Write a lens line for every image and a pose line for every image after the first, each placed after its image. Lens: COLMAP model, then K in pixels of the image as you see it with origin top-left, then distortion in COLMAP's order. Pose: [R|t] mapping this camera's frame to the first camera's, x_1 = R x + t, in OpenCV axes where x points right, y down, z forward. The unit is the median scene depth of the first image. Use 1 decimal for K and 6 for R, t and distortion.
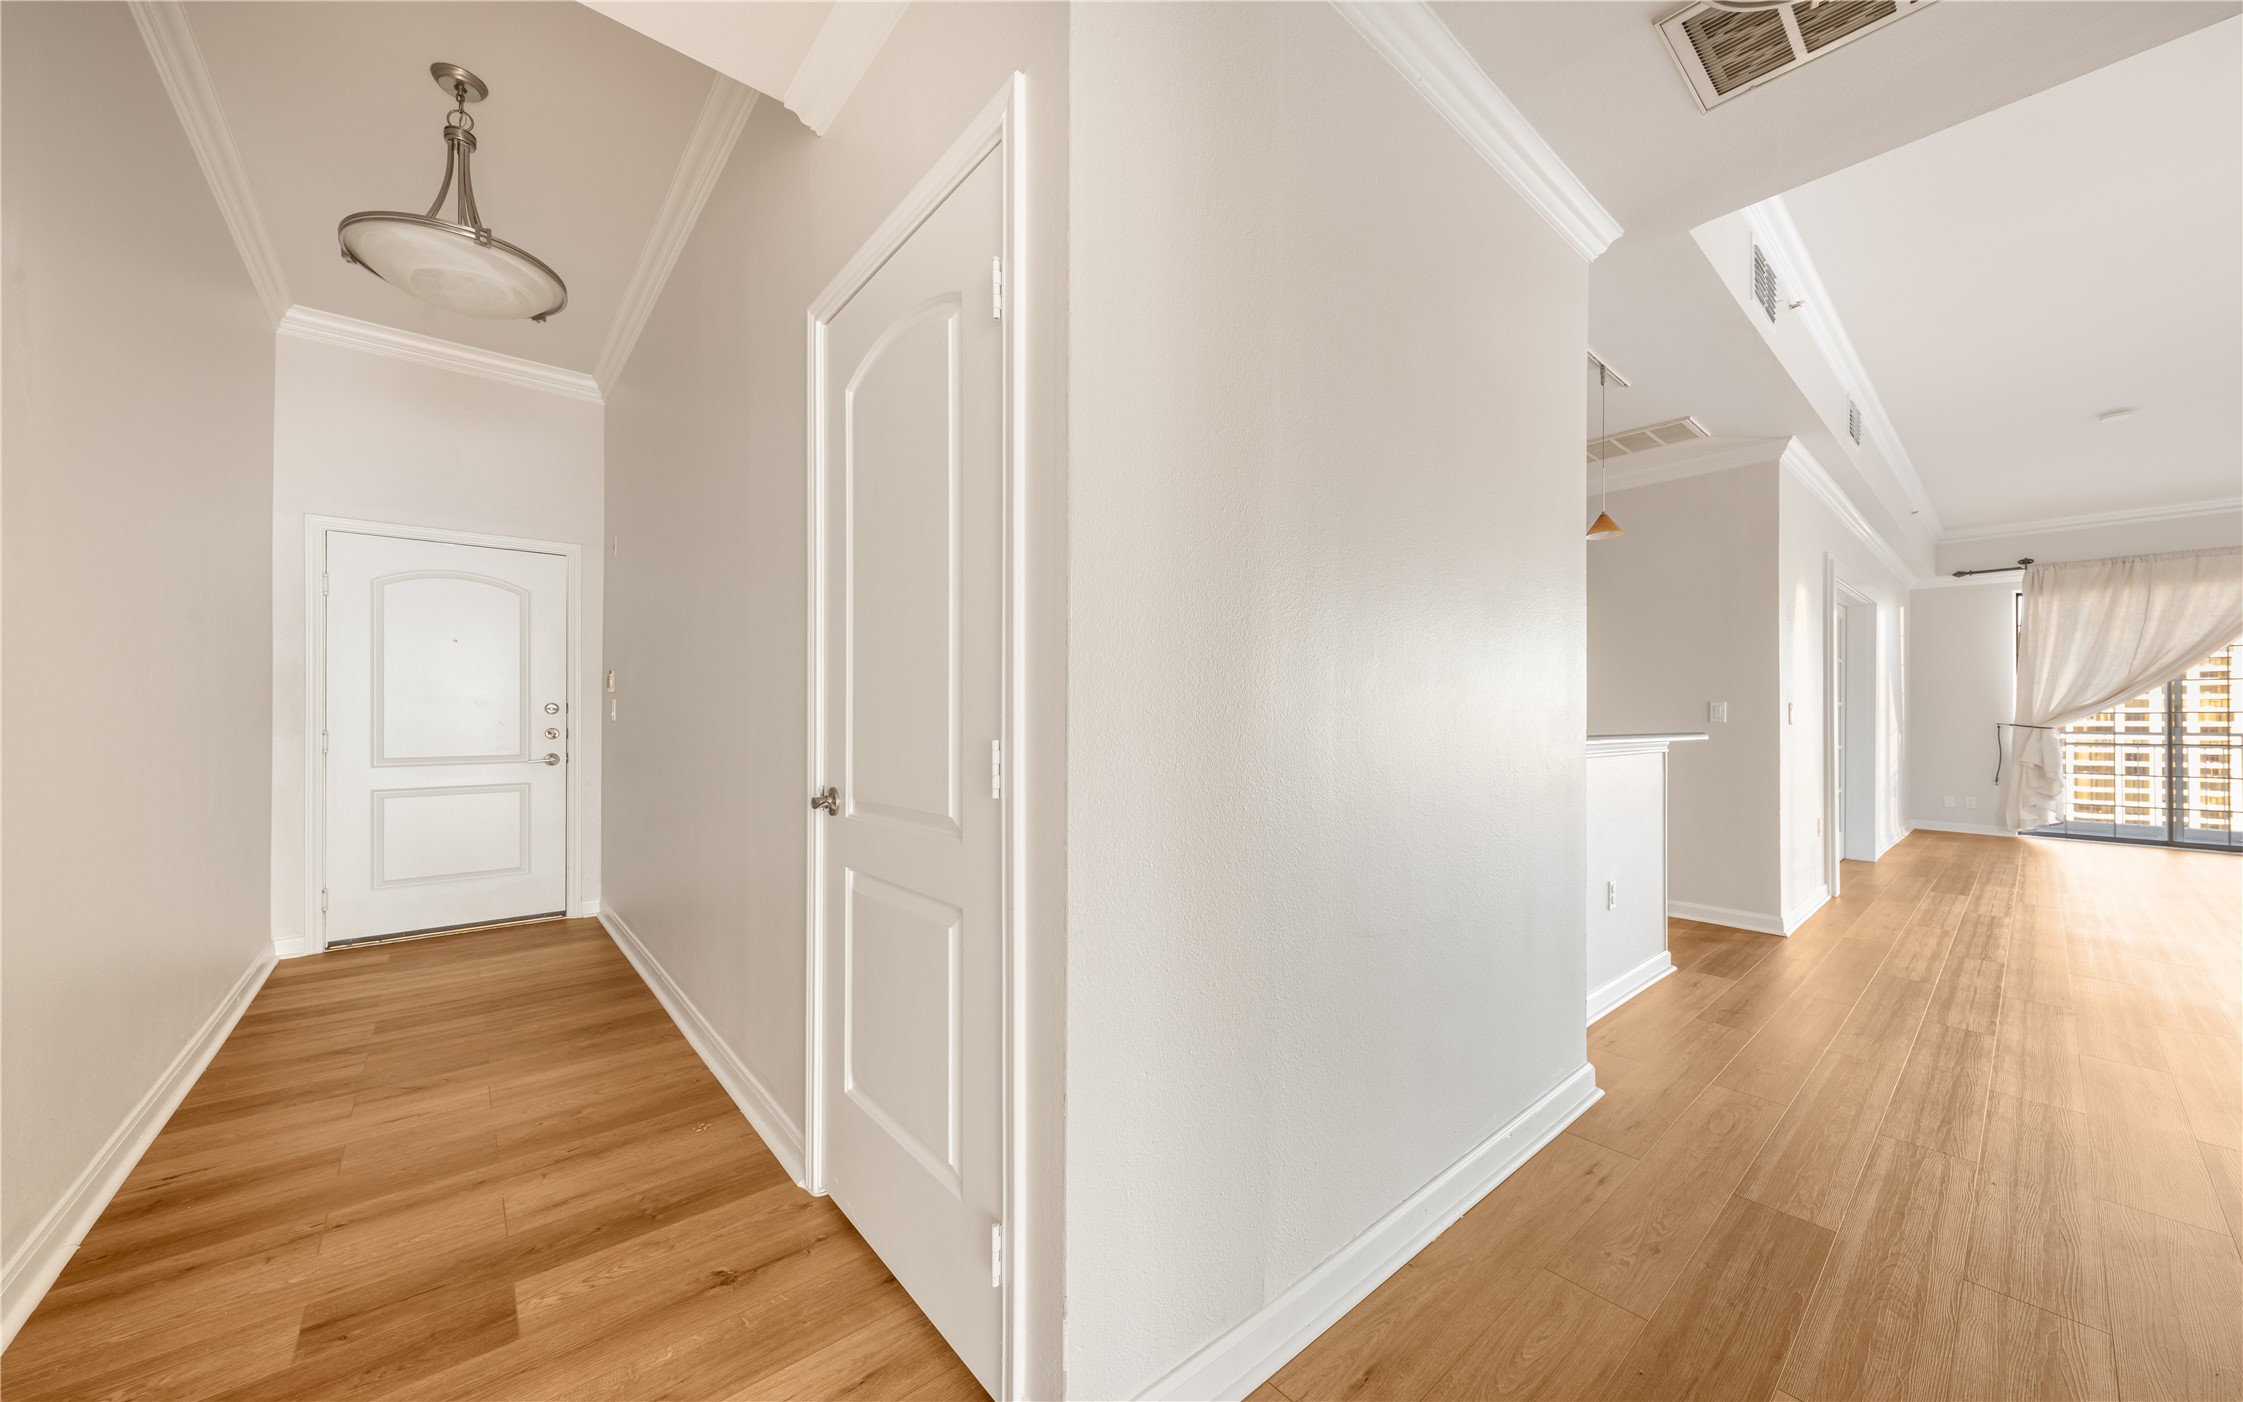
lens RADIAL K [[779.6, 0, 1114.2], [0, 779.6, 704.6], [0, 0, 1]] dist [-0.000066, 0.000026]
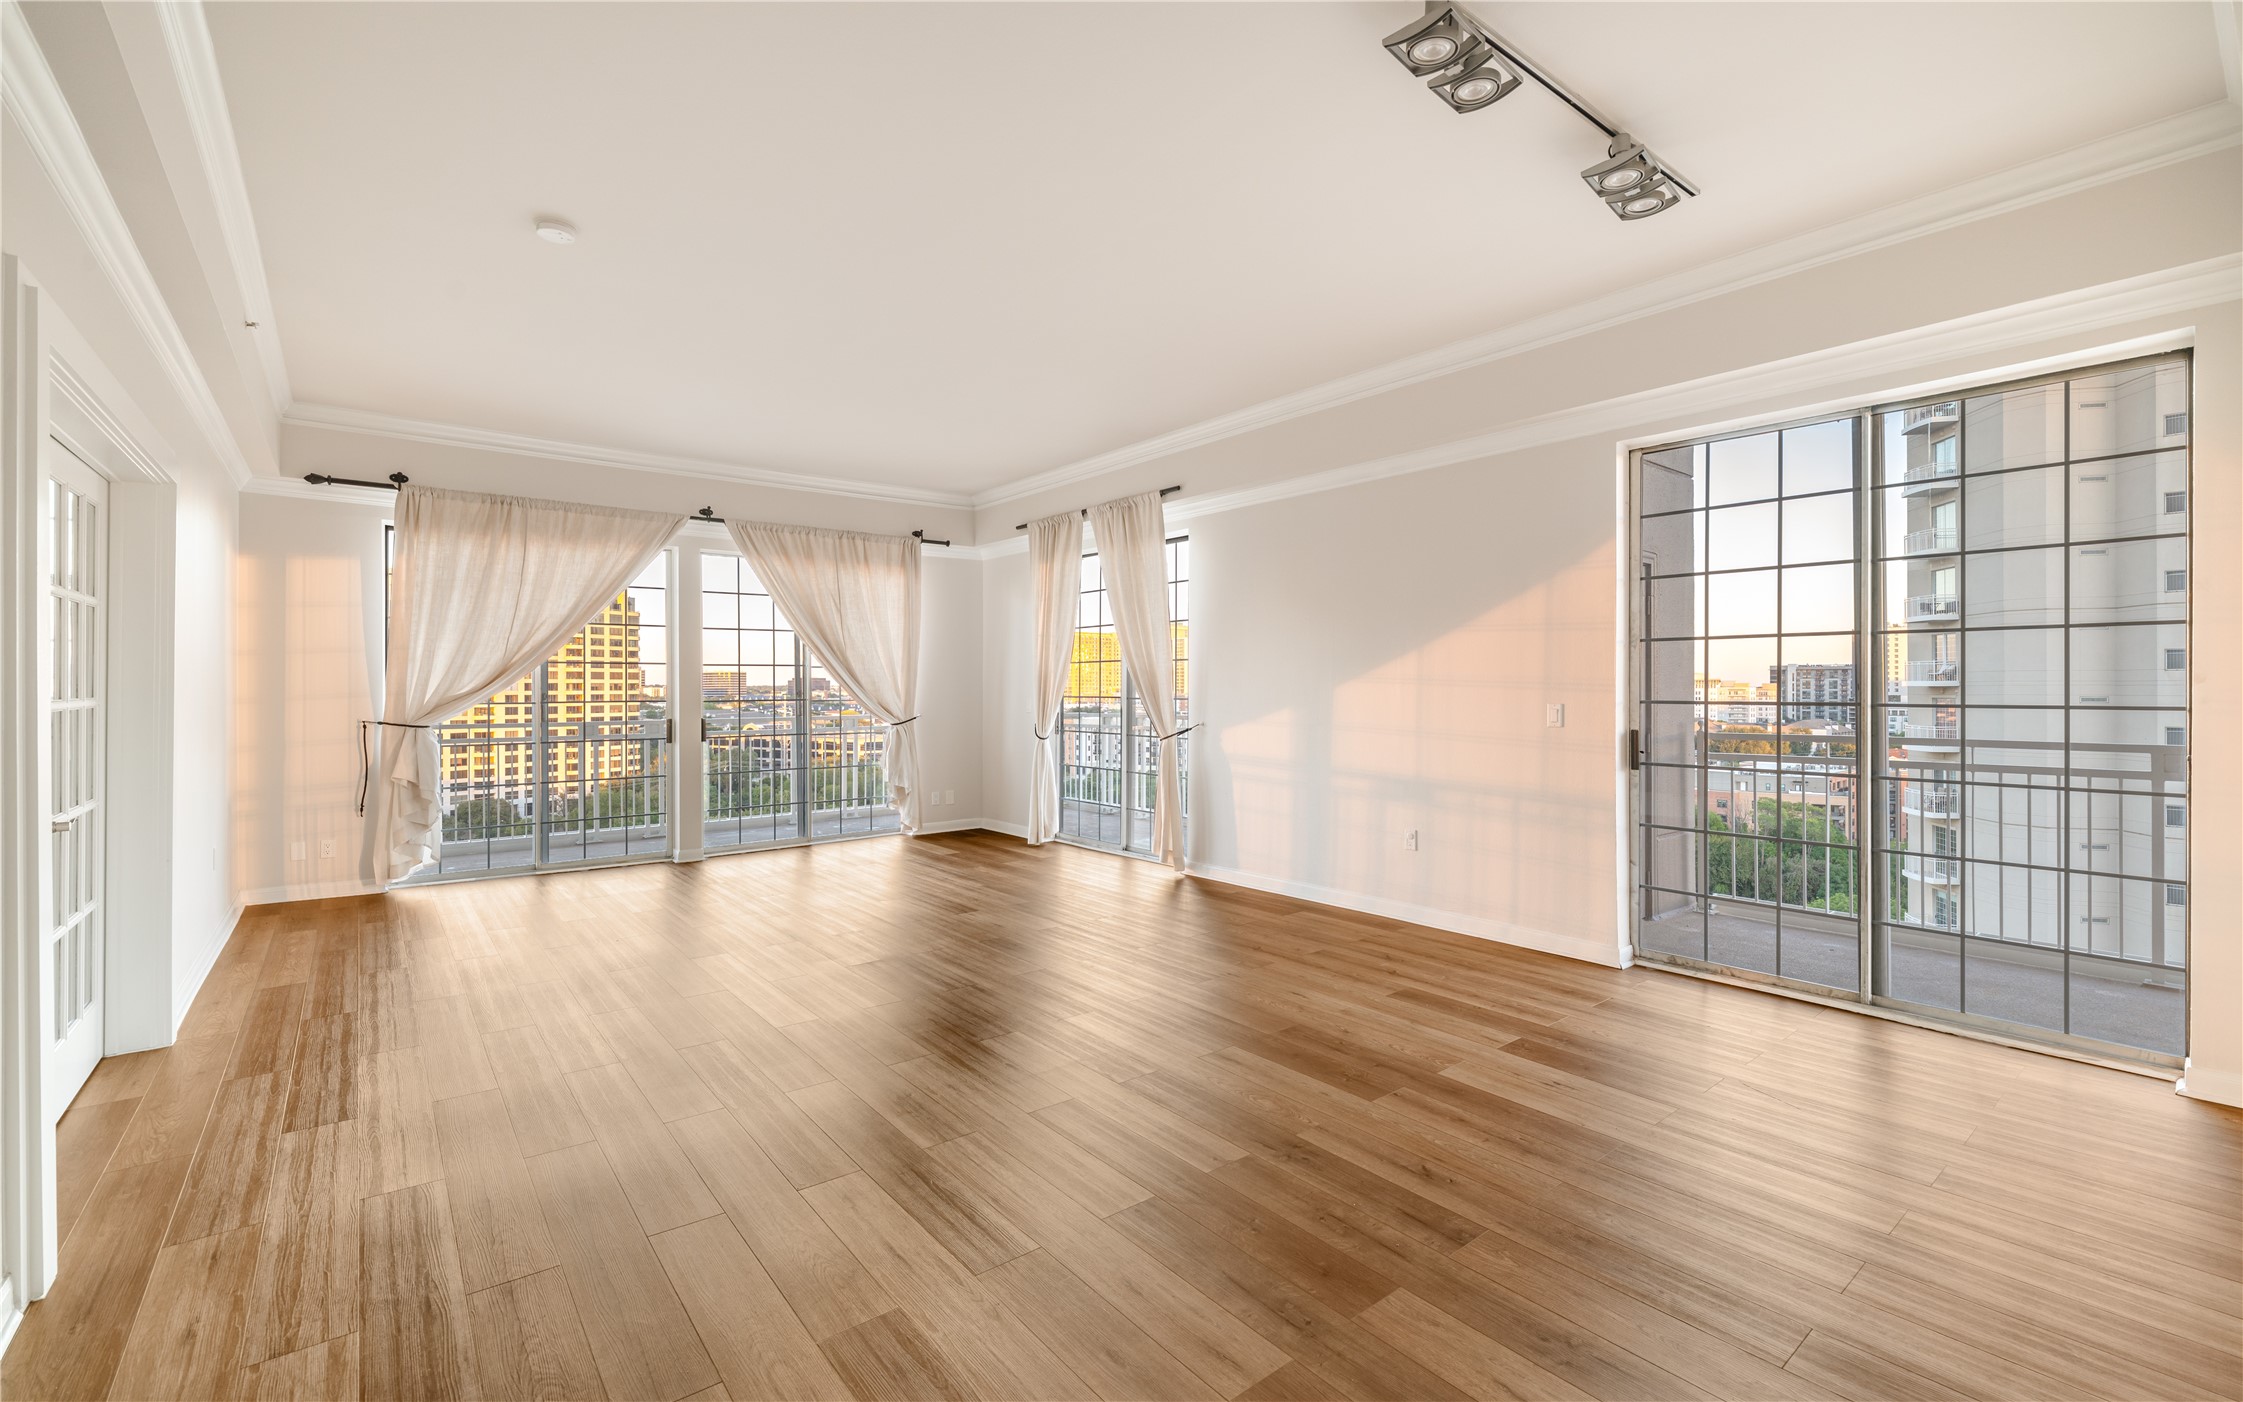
lens RADIAL K [[990.8, 0, 1110.8], [0, 990.8, 693.7], [0, 0, 1]] dist [-0.008717, 0.000276]
pose [[0.048708, 0.005081, 0.998800, 0.360089], [0.002846, 0.999982, -0.005226, 0.007109], [-0.998809, 0.003097, 0.048693, 0.354194]]
